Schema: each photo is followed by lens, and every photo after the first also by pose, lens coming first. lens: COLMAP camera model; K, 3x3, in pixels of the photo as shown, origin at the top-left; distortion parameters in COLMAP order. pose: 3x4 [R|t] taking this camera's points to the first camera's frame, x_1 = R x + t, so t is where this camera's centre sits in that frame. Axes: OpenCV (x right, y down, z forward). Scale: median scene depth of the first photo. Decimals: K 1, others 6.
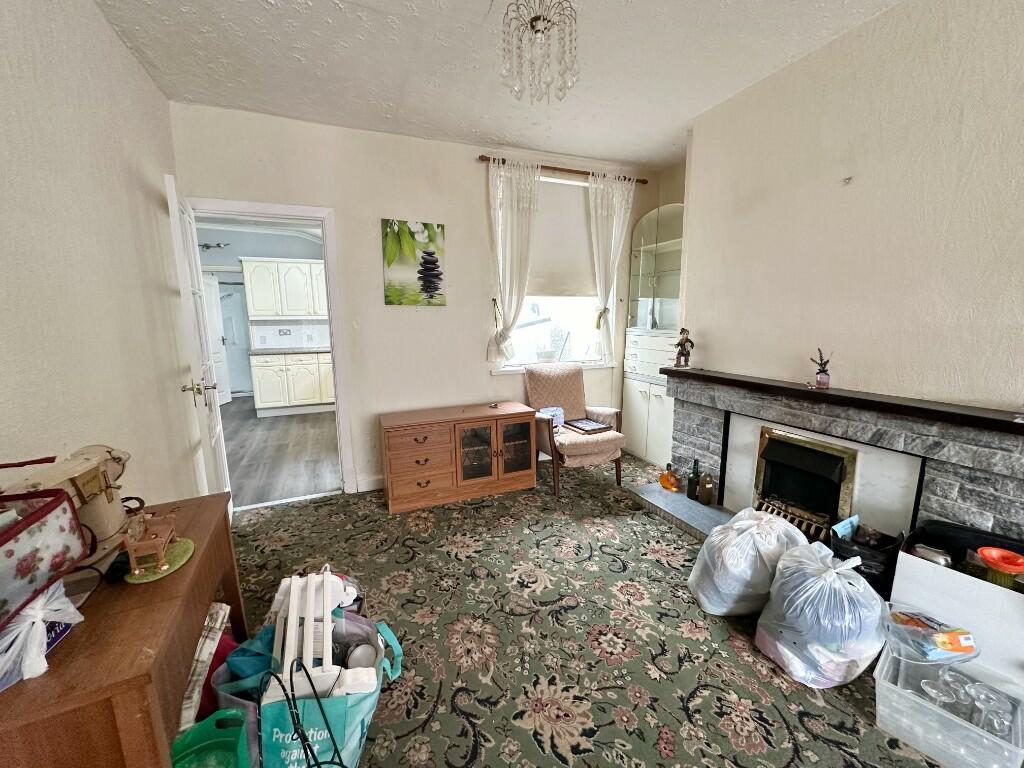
lens RADIAL K [[407.5, 0, 511.4], [0, 407.5, 382.2], [0, 0, 1]] dist [0.000095, -0.000039]
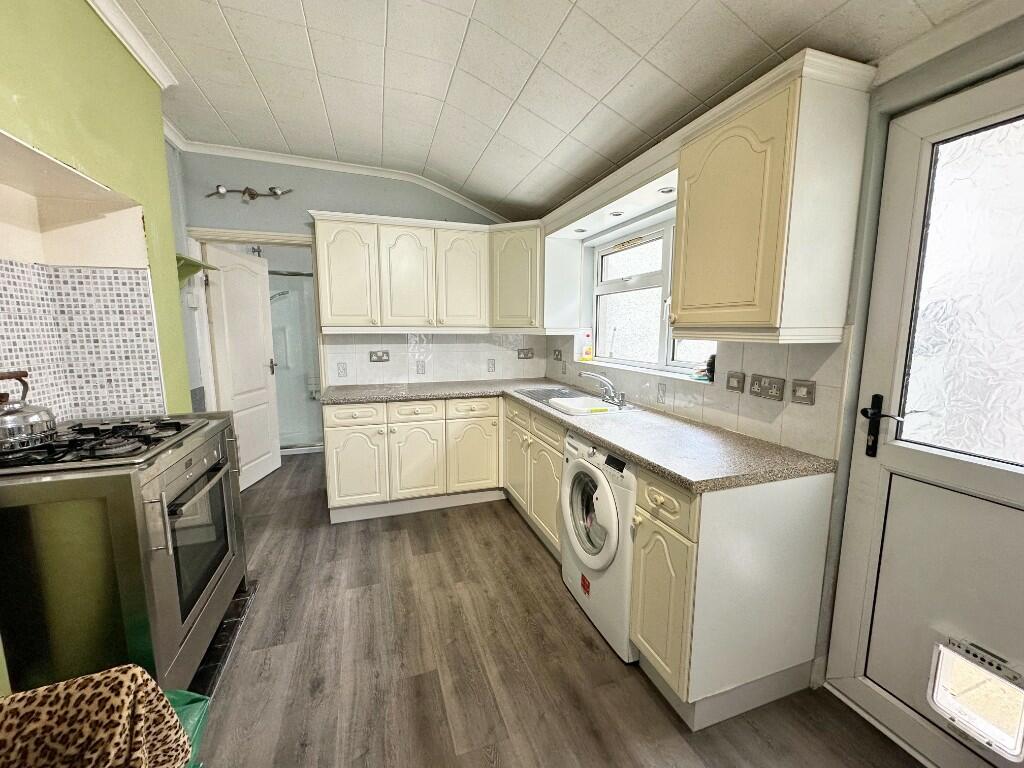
lens RADIAL K [[407.5, 0, 511.4], [0, 407.5, 382.2], [0, 0, 1]] dist [0.000095, -0.000039]
pose [[0.997005, 0.023348, -0.073731, -0.481382], [-0.025586, 0.999236, -0.029552, -0.108341], [0.072985, 0.031350, 0.996840, 0.663141]]
